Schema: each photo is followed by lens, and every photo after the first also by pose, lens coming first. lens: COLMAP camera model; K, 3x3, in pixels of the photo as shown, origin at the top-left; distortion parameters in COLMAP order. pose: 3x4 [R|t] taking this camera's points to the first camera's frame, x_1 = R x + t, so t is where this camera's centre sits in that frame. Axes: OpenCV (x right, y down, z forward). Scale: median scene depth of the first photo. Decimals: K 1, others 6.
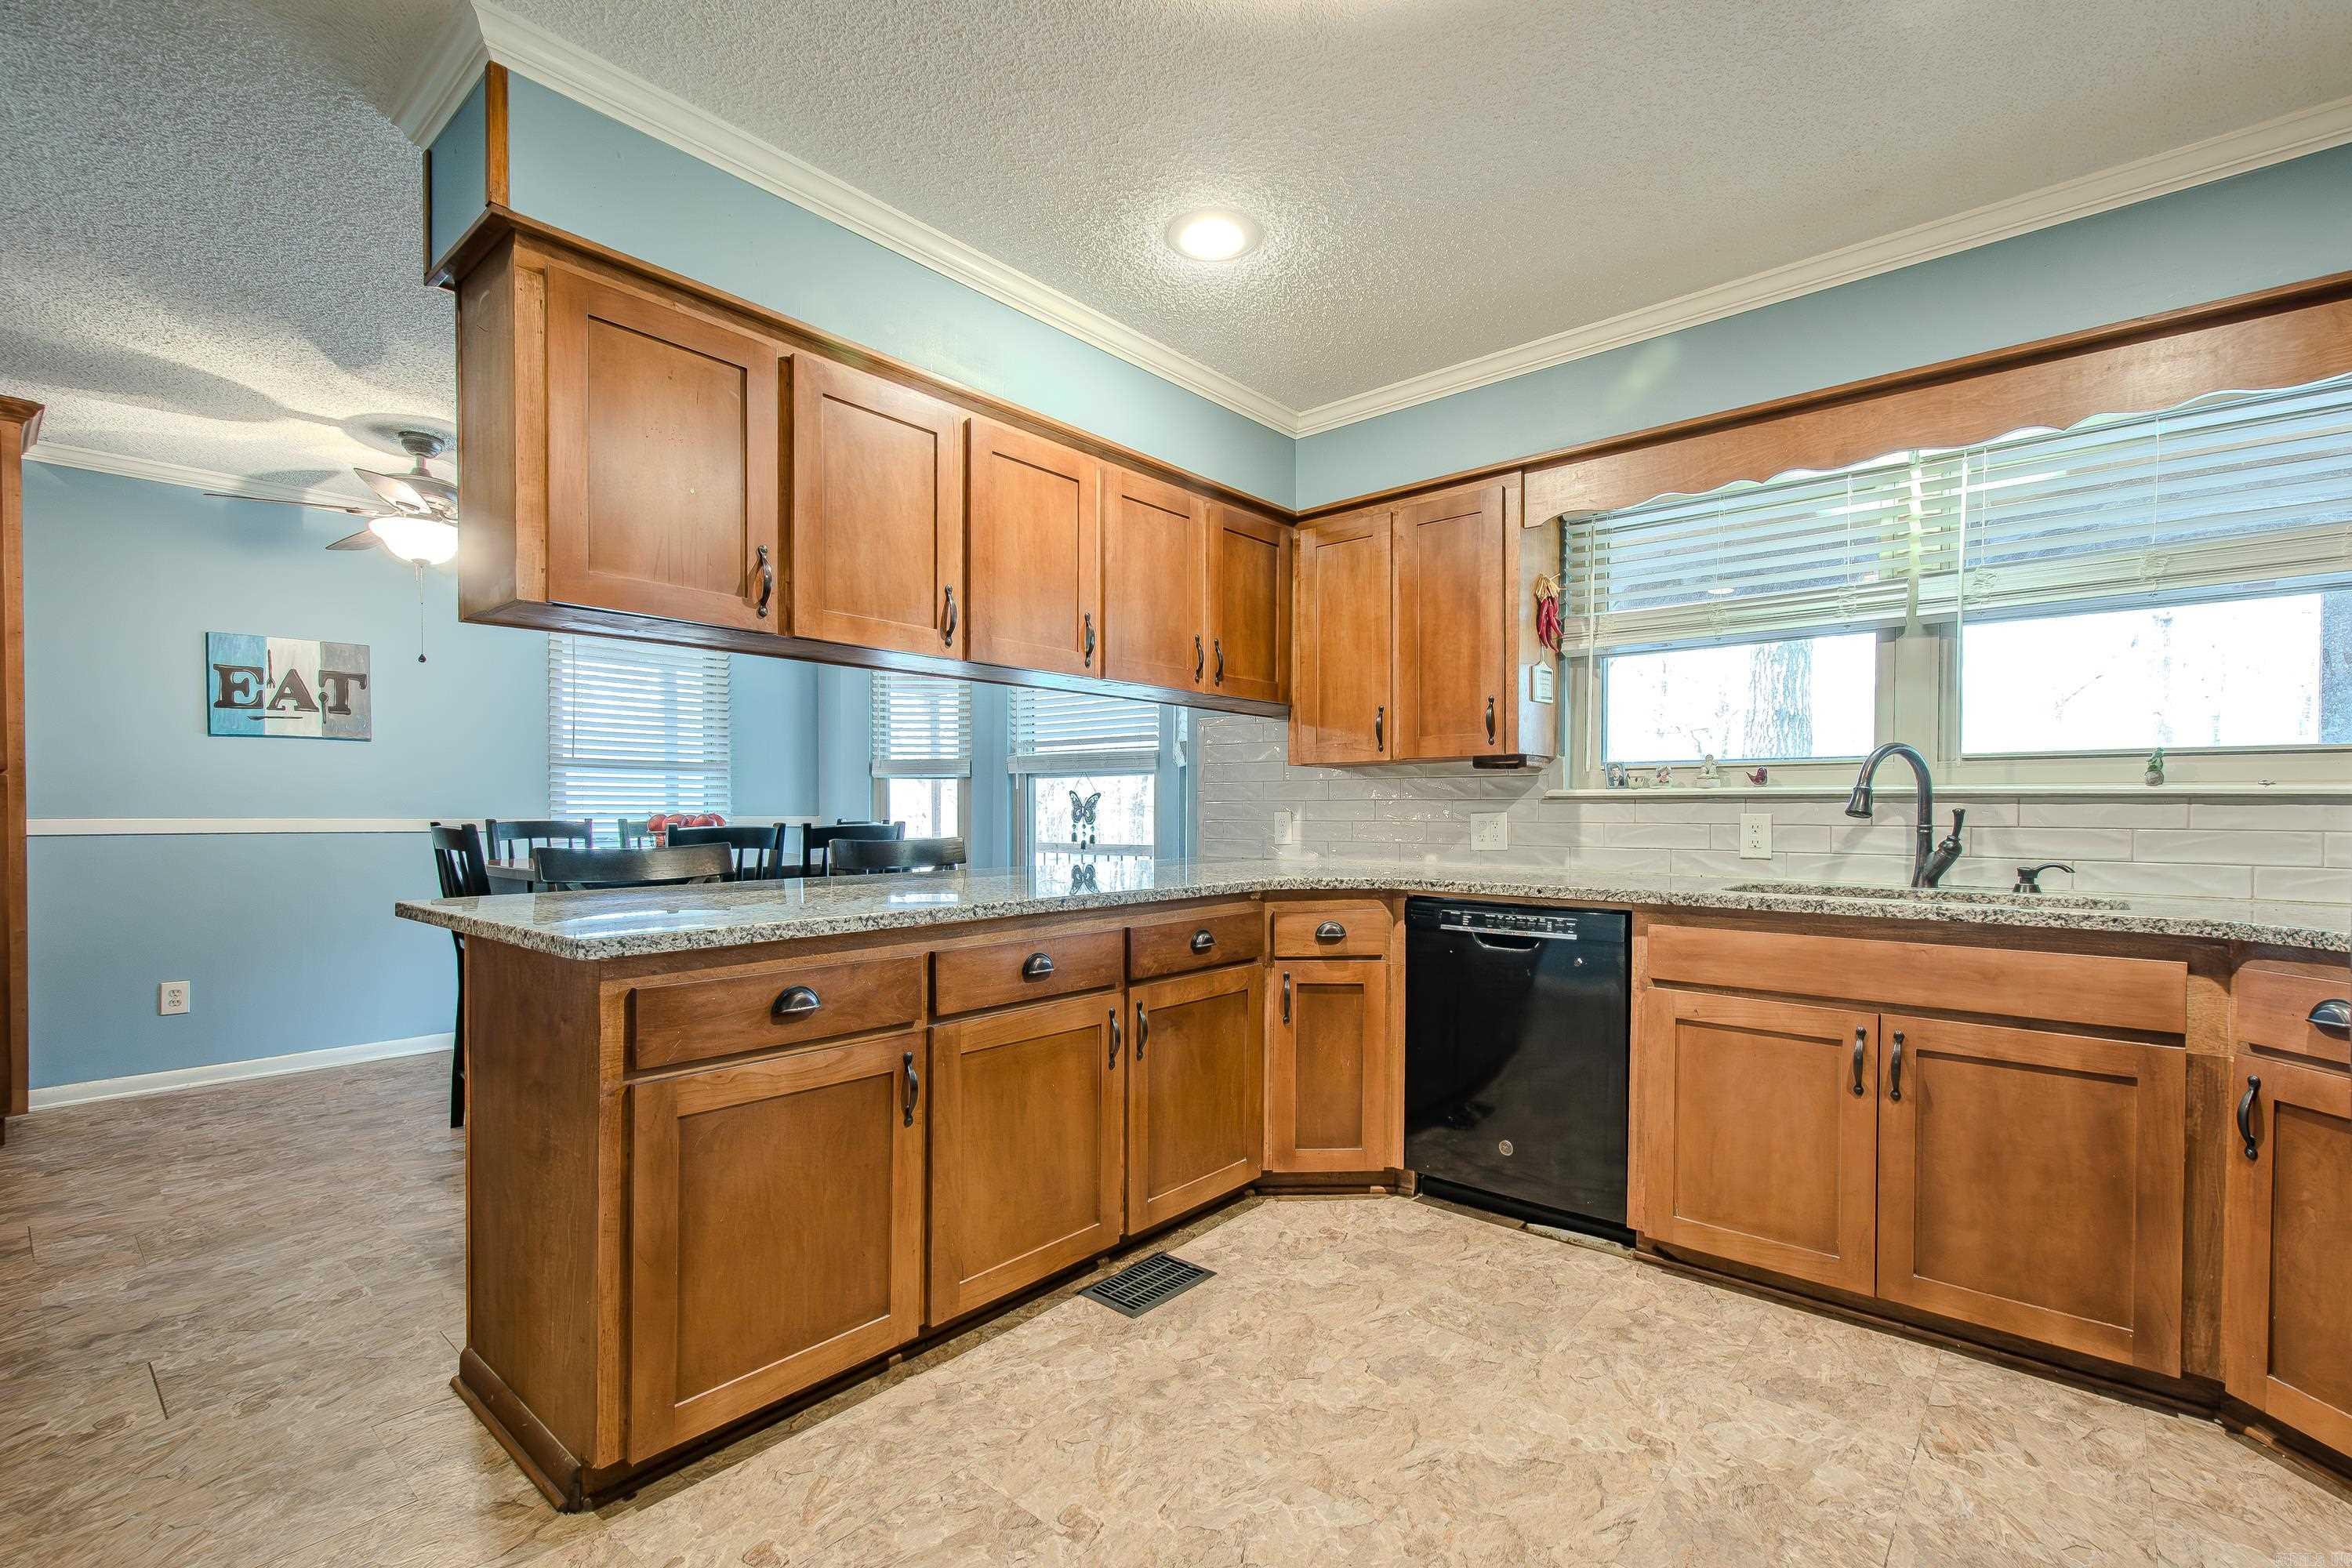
lens RADIAL K [[1032.1, 0, 1215.6], [0, 1032.1, 822.9], [0, 0, 1]] dist [0.014250, -0.006565]
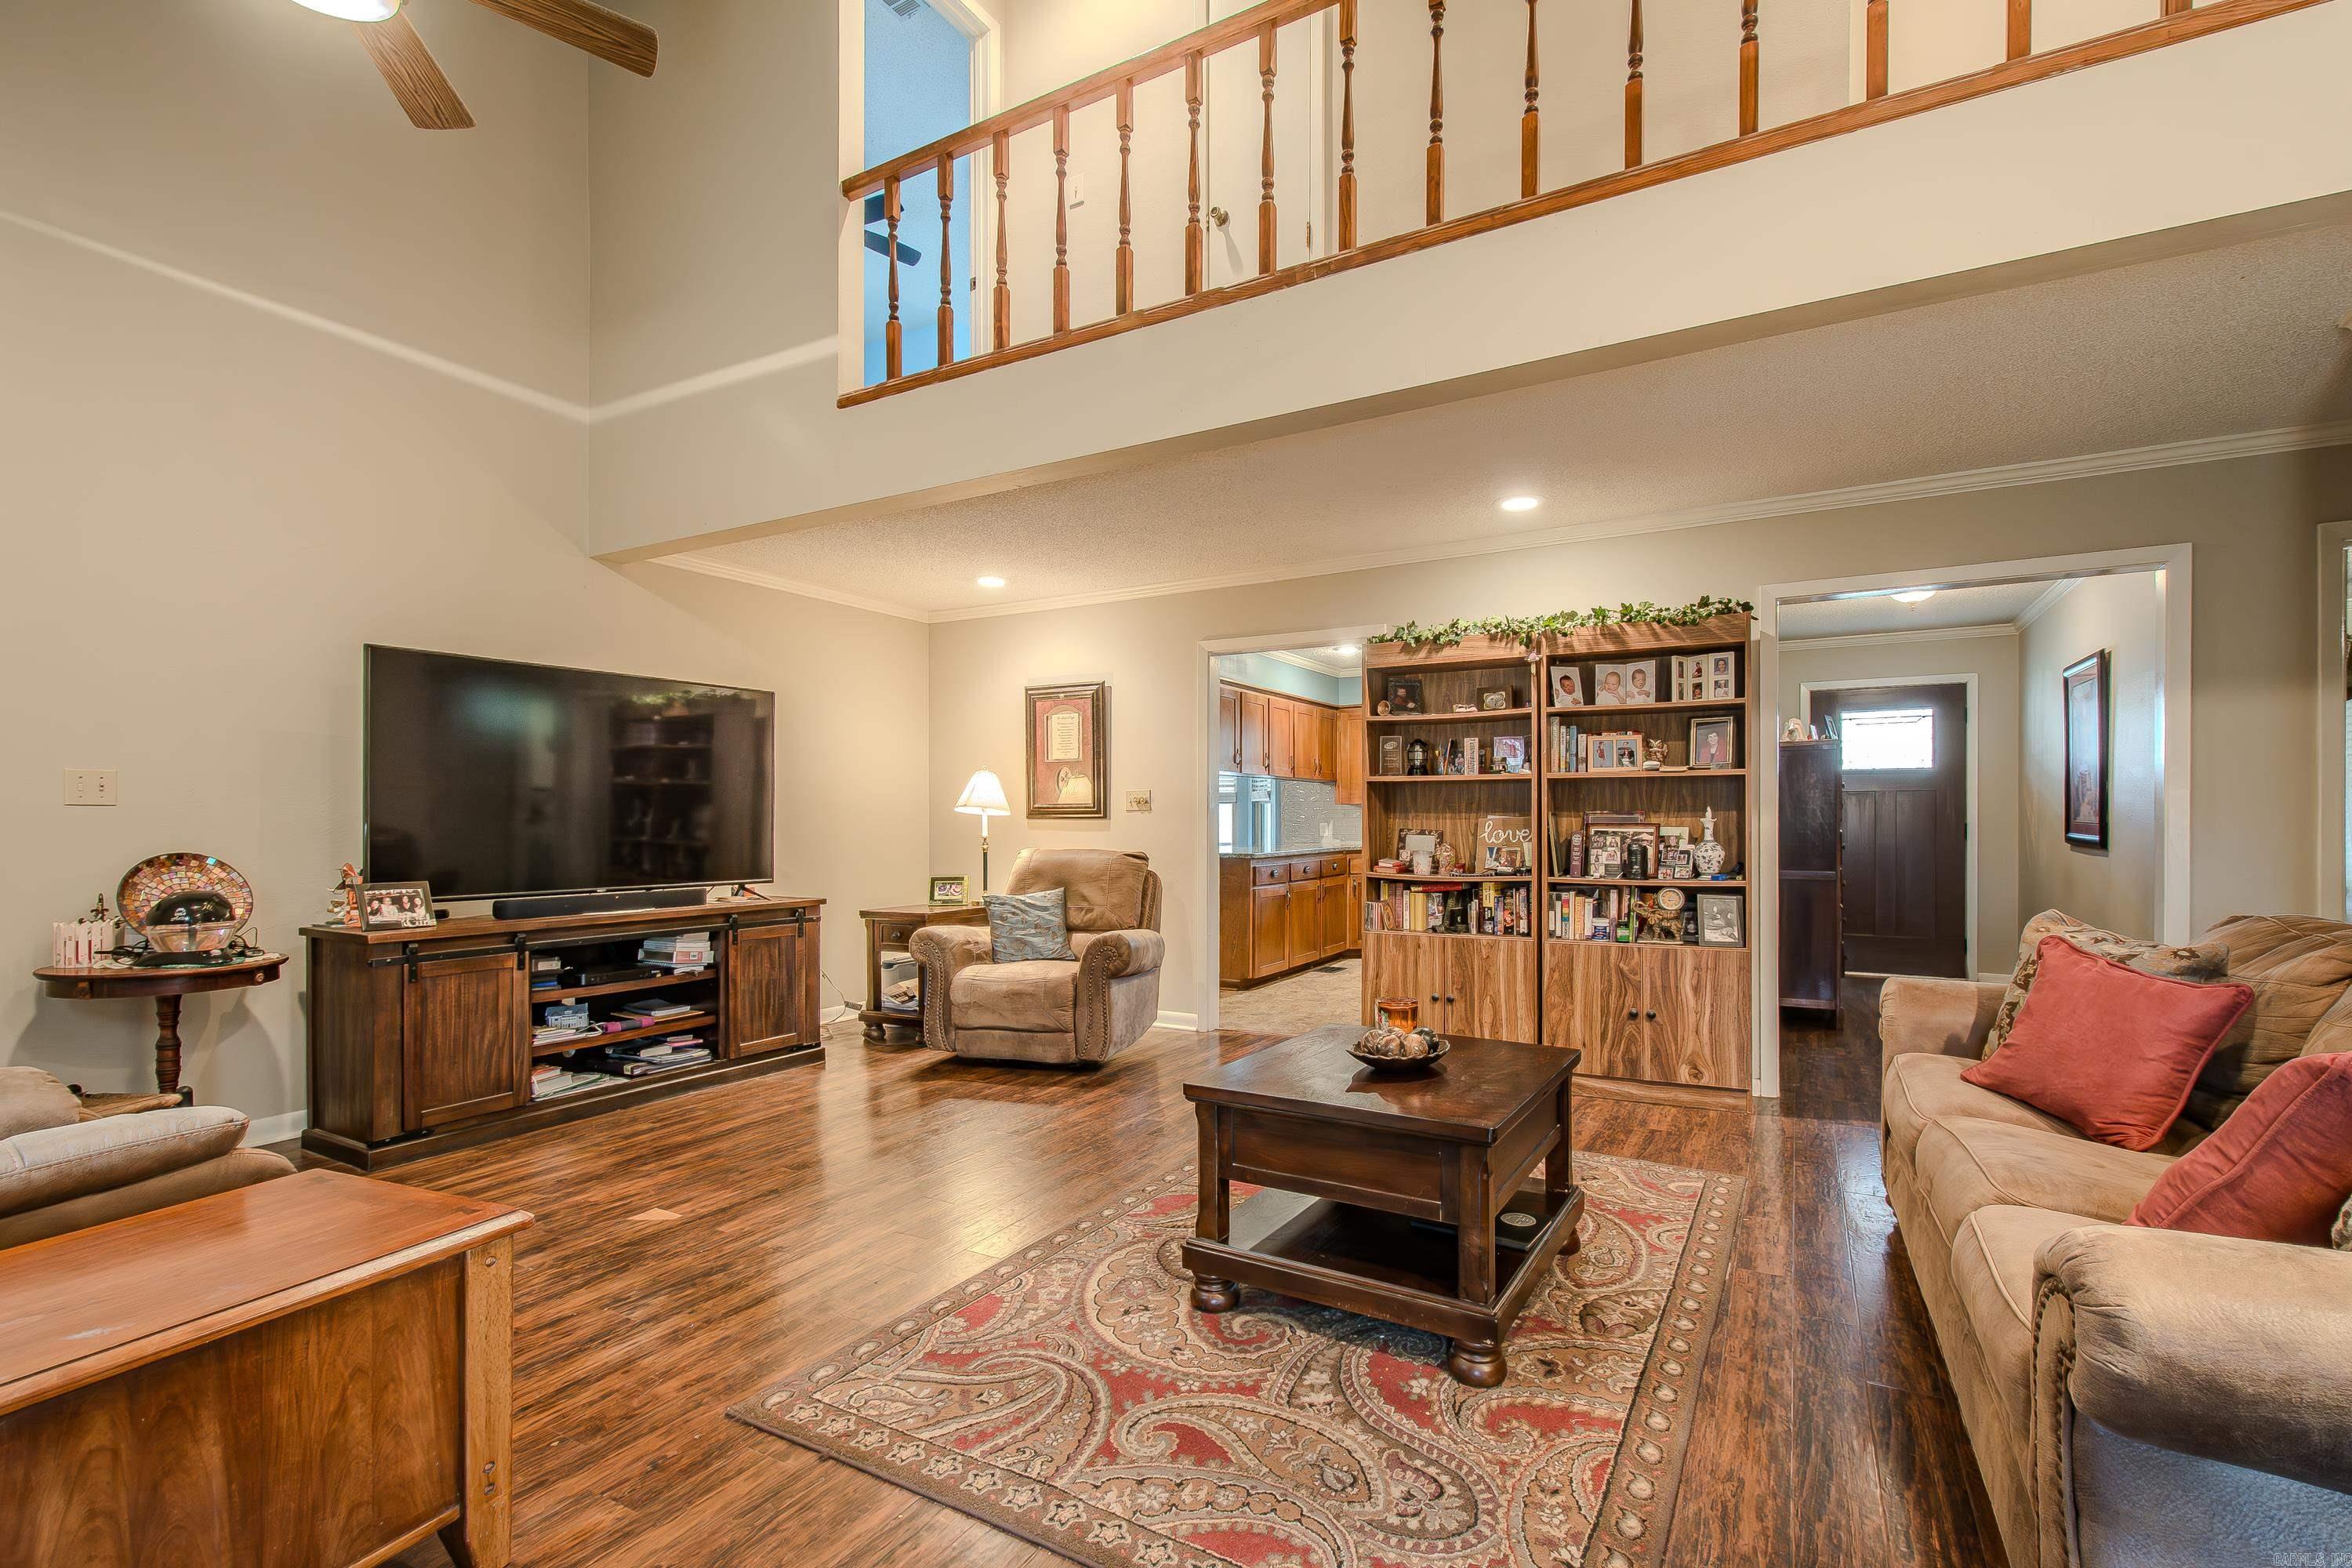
lens RADIAL K [[1059.1, 0, 1224.6], [0, 1059.1, 817.2], [0, 0, 1]] dist [0.019051, -0.006467]
pose [[0.980451, -0.008389, 0.196587, -0.968415], [0.011322, 0.999841, -0.013800, 0.011411], [-0.196440, 0.015756, 0.980389, -2.043851]]
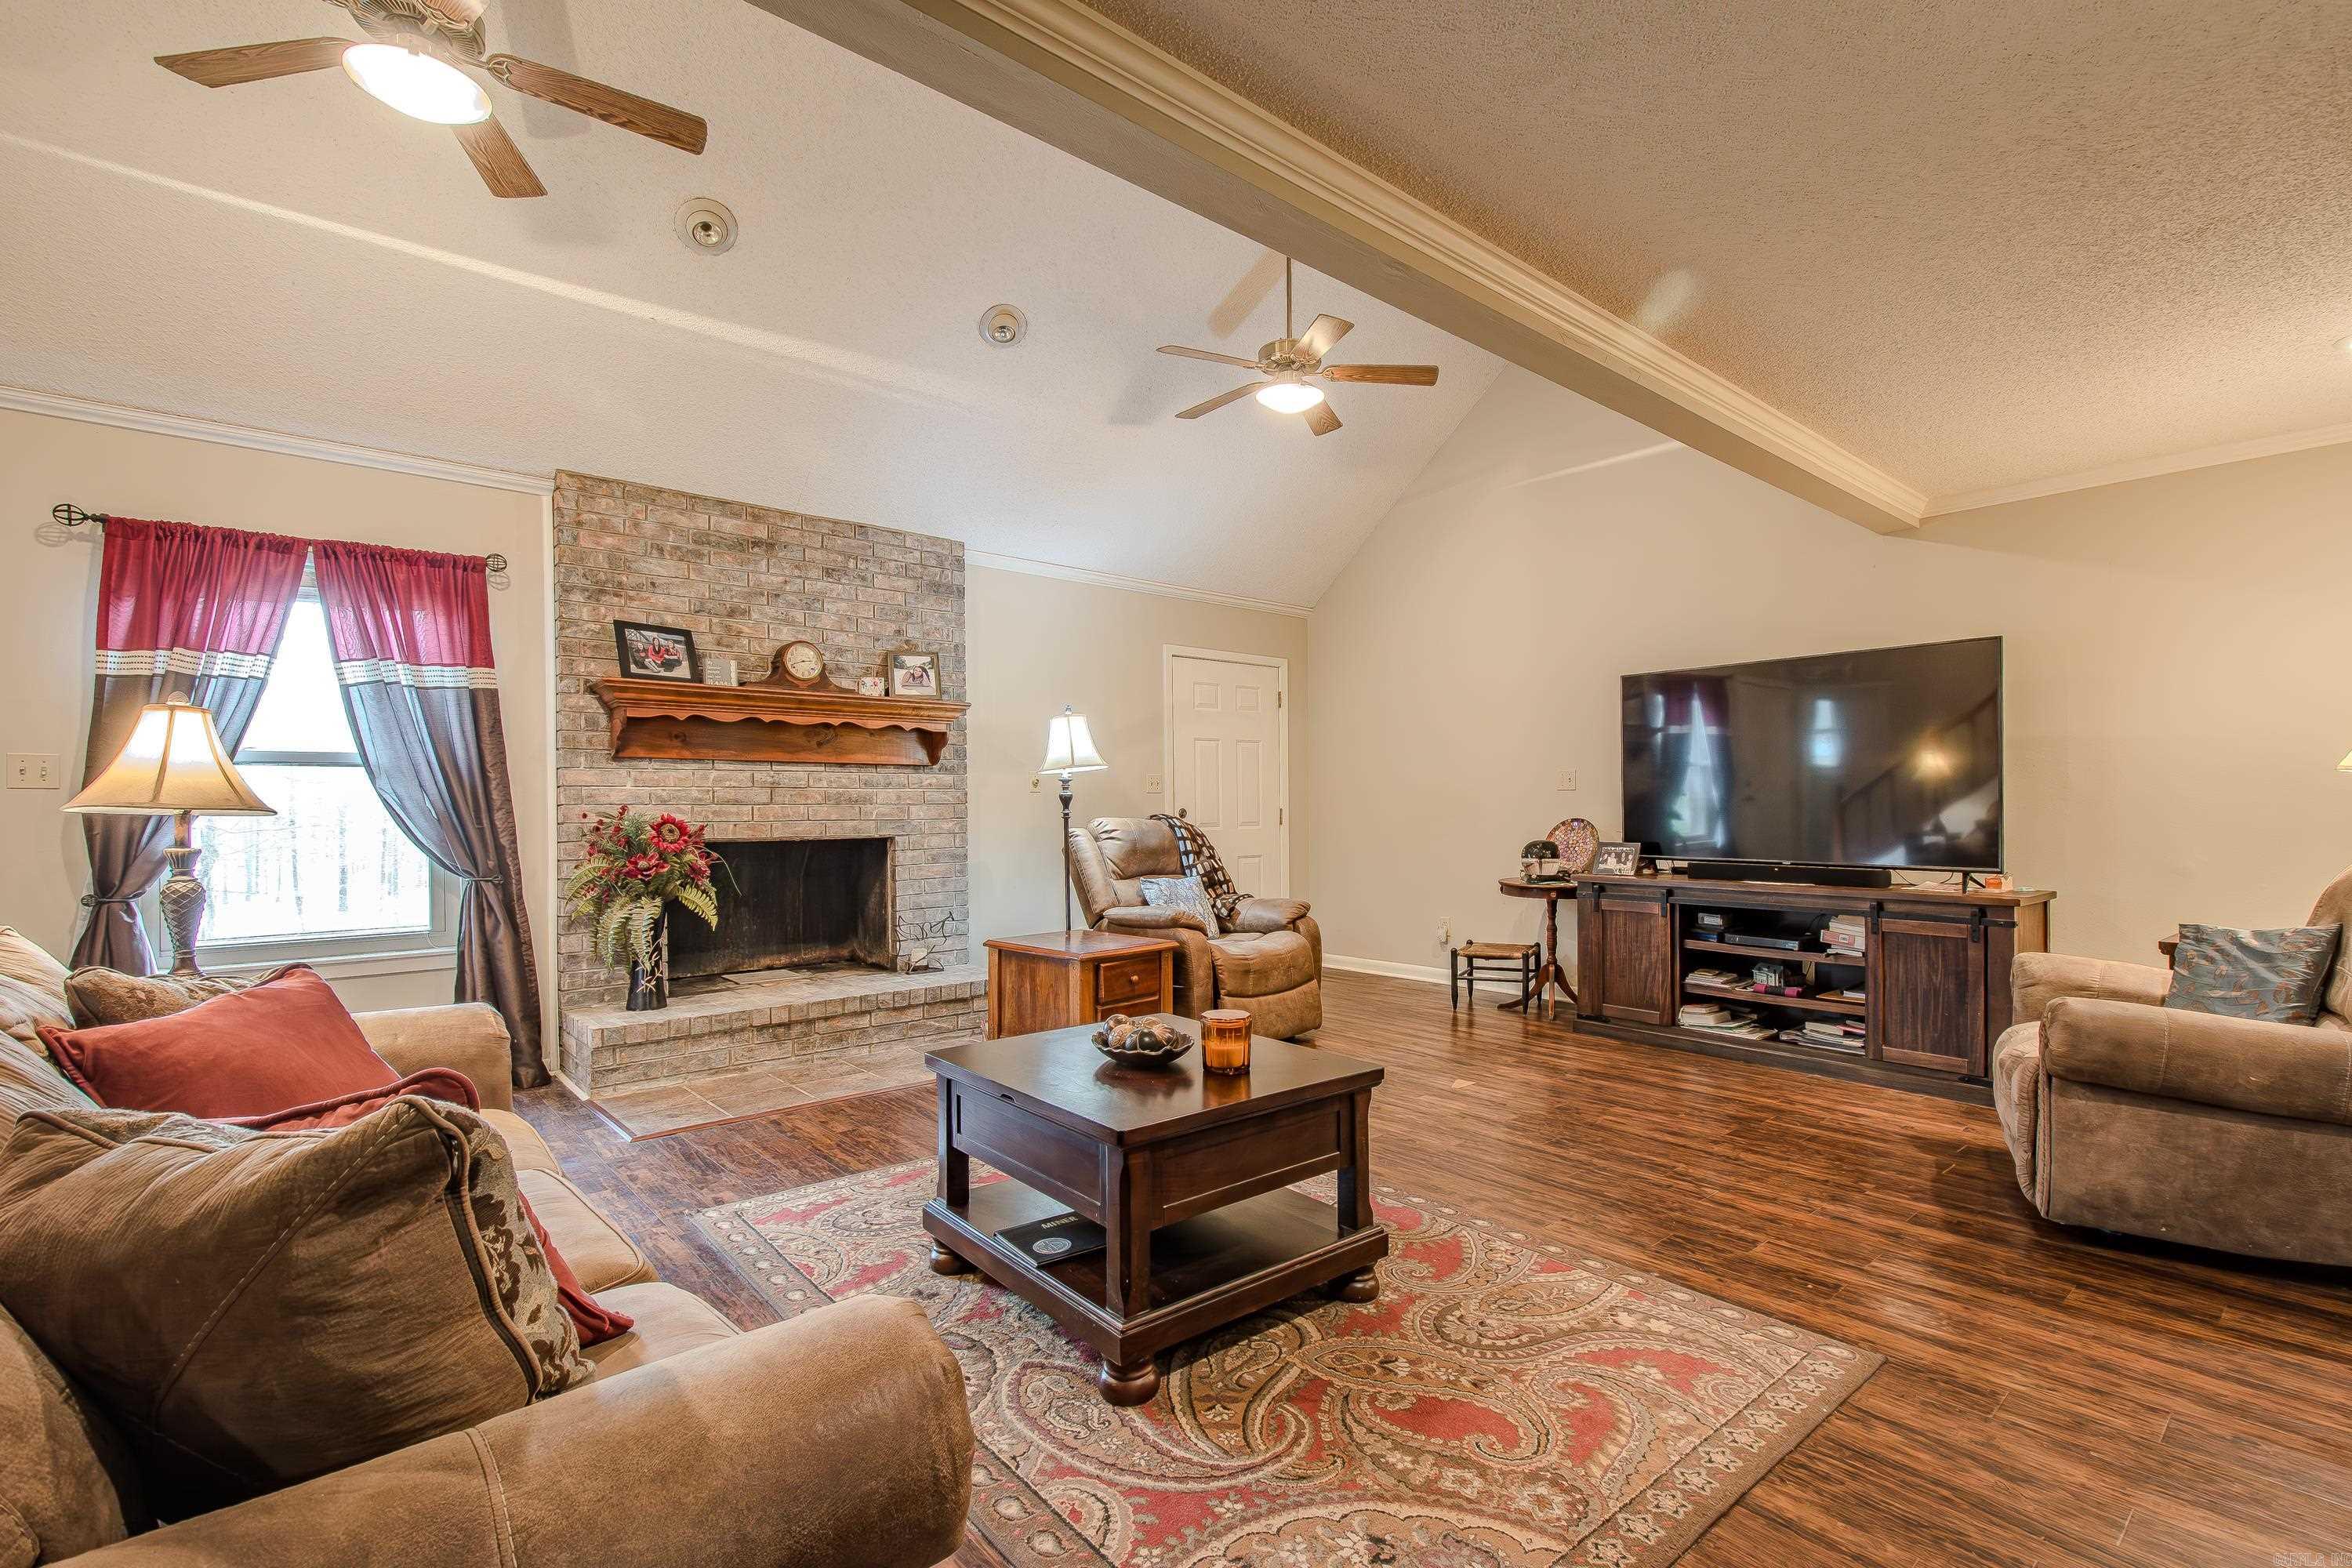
lens RADIAL K [[1068.7, 0, 1216.0], [0, 1068.7, 812.9], [0, 0, 1]] dist [0.001465, -0.008476]
pose [[-0.154473, 0.001746, -0.987996, 0.336506], [-0.010073, 0.999944, 0.003342, 0.012156], [0.987946, 0.010469, -0.154446, -0.860560]]
